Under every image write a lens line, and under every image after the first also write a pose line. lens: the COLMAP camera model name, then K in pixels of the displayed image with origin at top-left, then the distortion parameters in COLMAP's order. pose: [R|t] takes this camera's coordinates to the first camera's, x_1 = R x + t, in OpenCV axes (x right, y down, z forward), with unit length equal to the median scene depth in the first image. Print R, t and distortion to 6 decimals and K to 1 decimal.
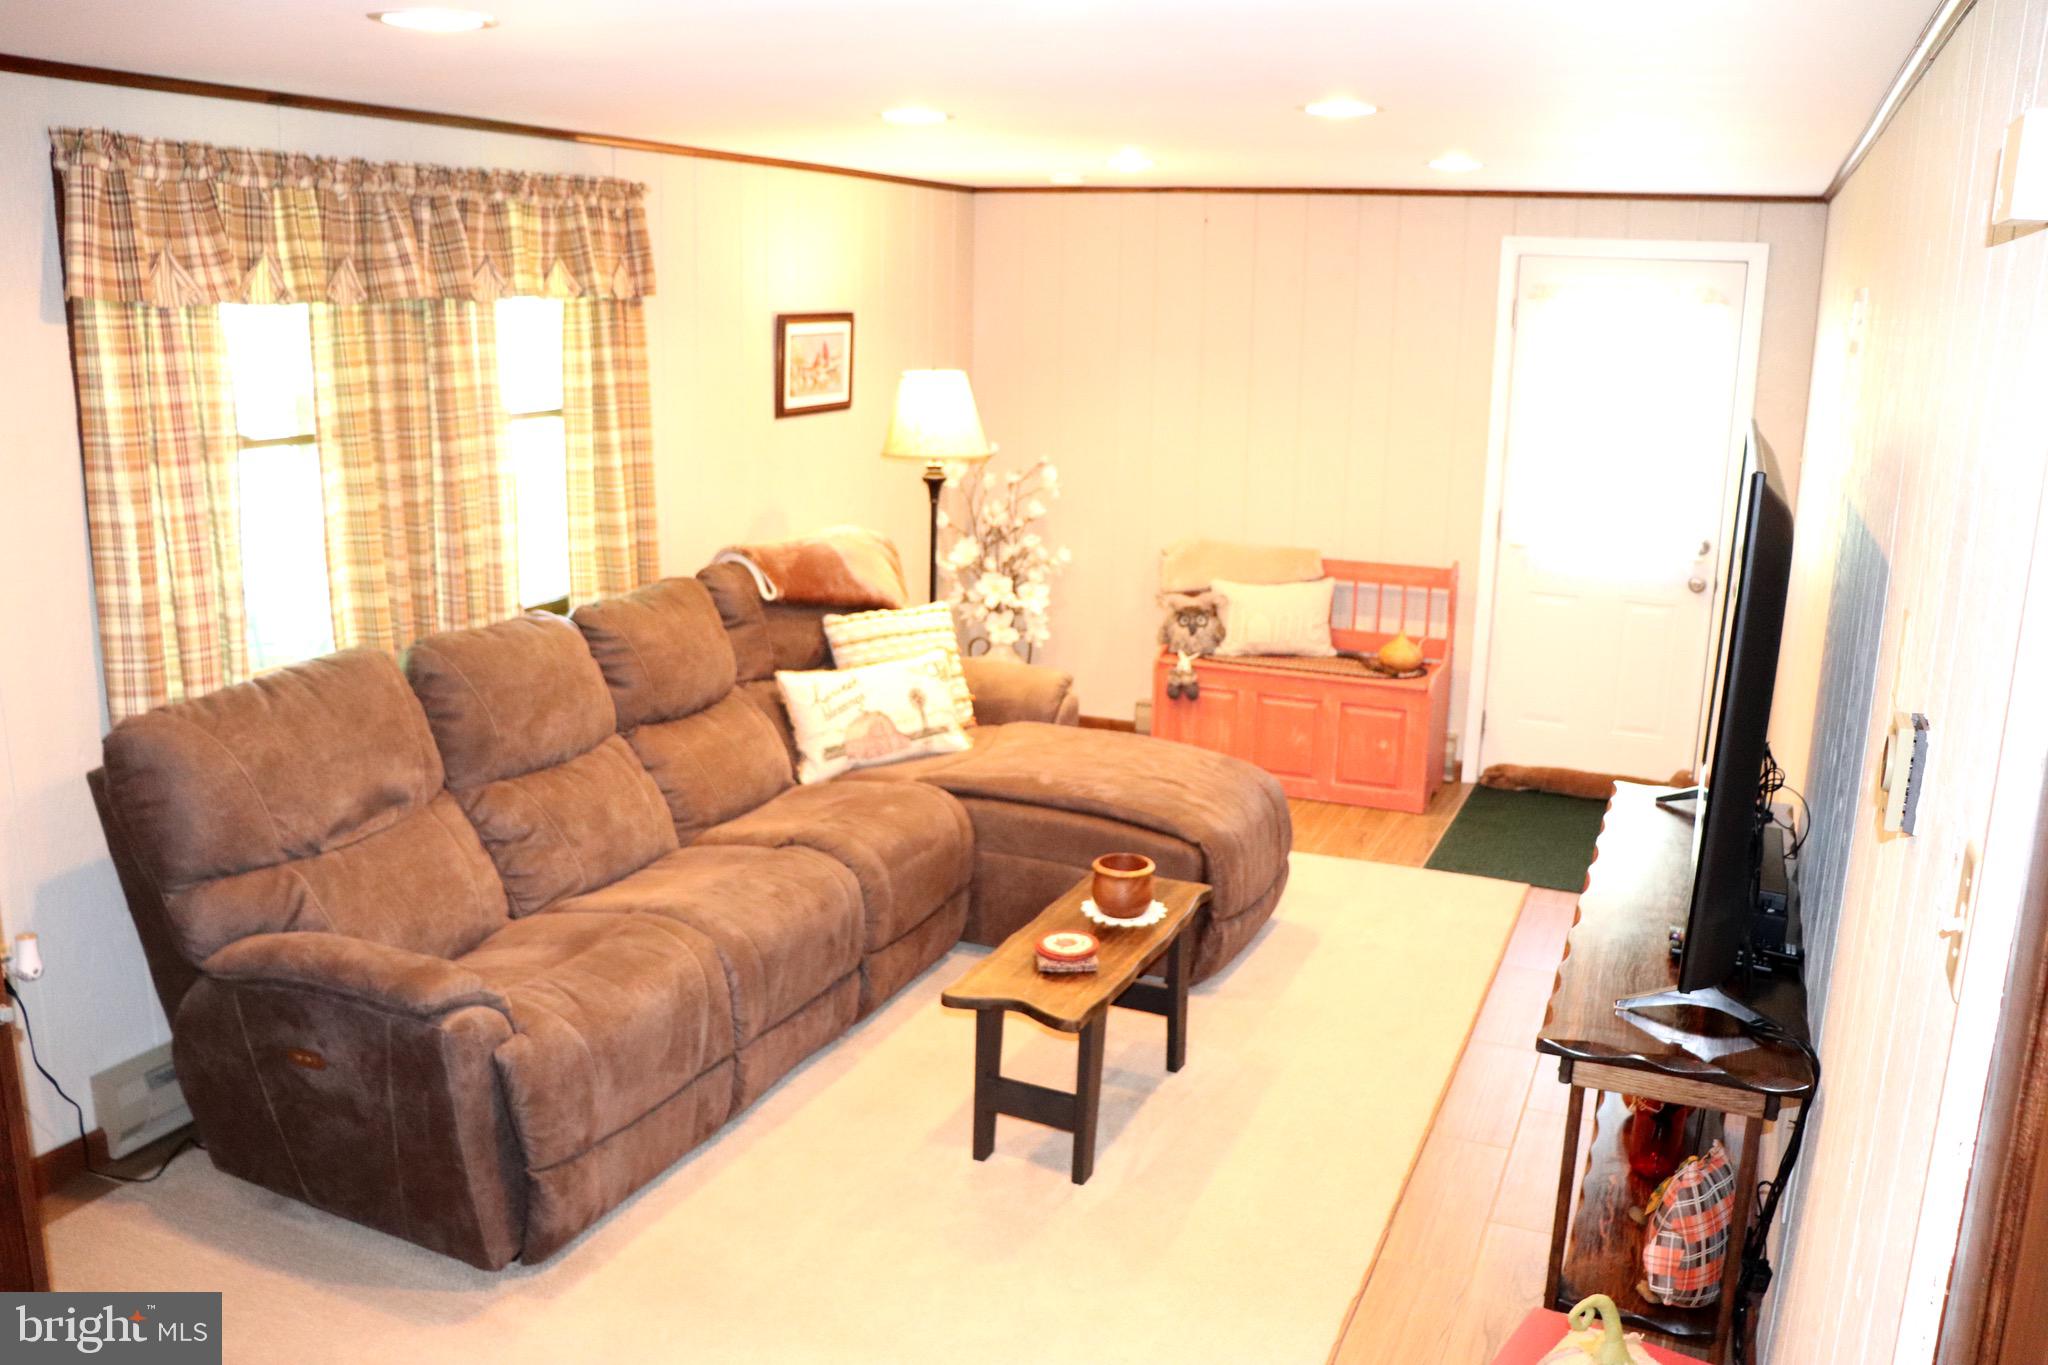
lens RADIAL K [[1700.7, 0, 1029.6], [0, 1700.7, 705.0], [0, 0, 1]] dist [-0.187003, 0.165189]
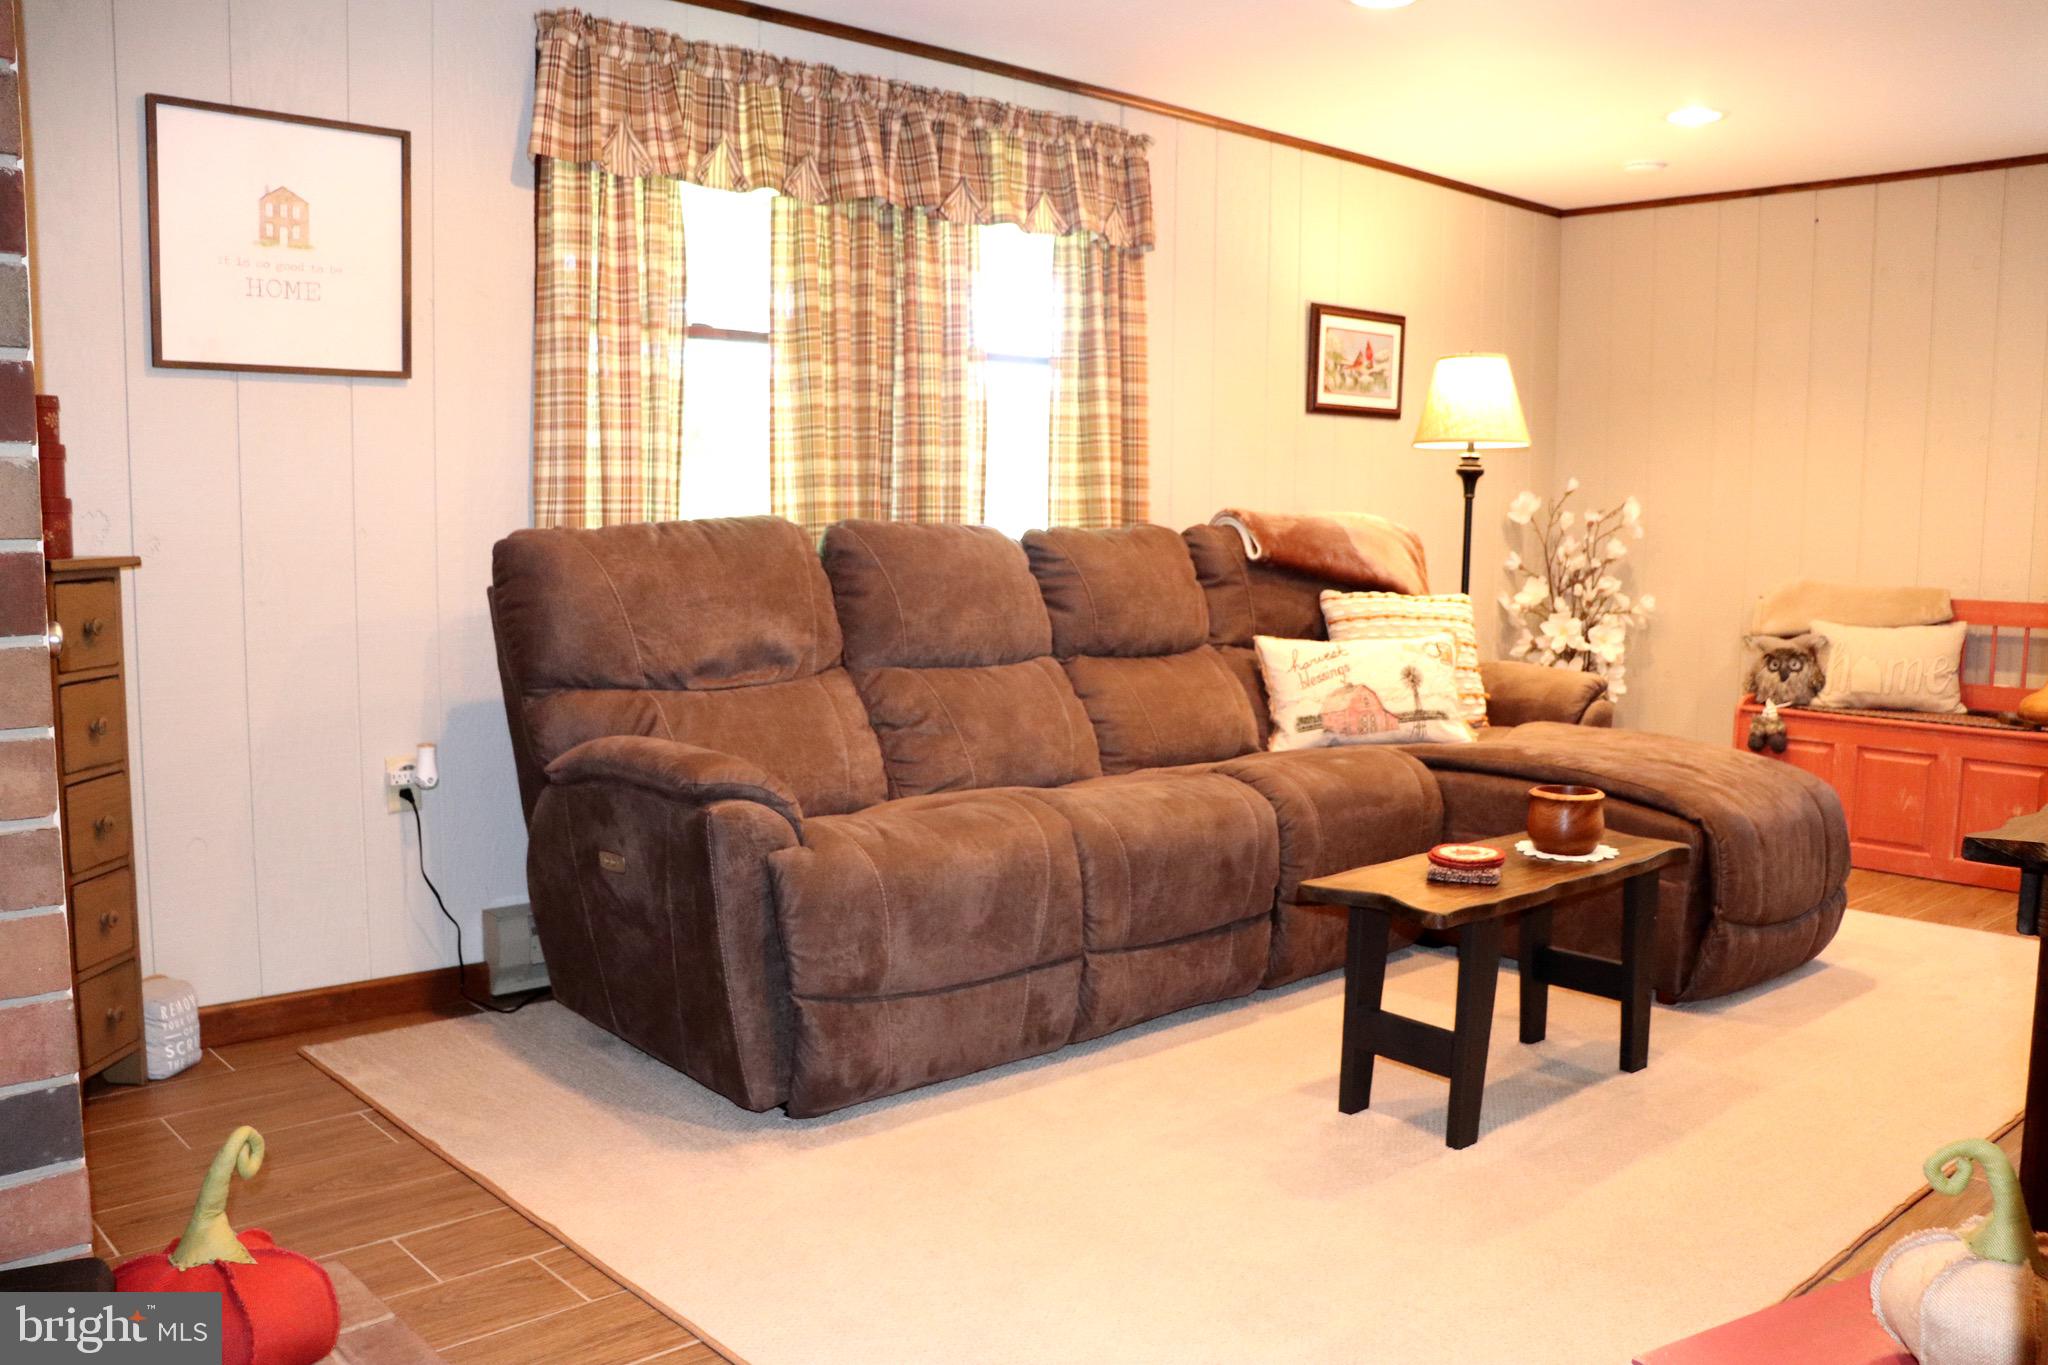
lens RADIAL K [[1700.7, 0, 1029.6], [0, 1700.7, 705.0], [0, 0, 1]] dist [-0.187003, 0.165189]
pose [[0.910224, 0.038961, -0.412279, 0.141918], [-0.095837, 0.988356, -0.118186, 0.162917], [0.402874, 0.147088, 0.903359, 0.141702]]
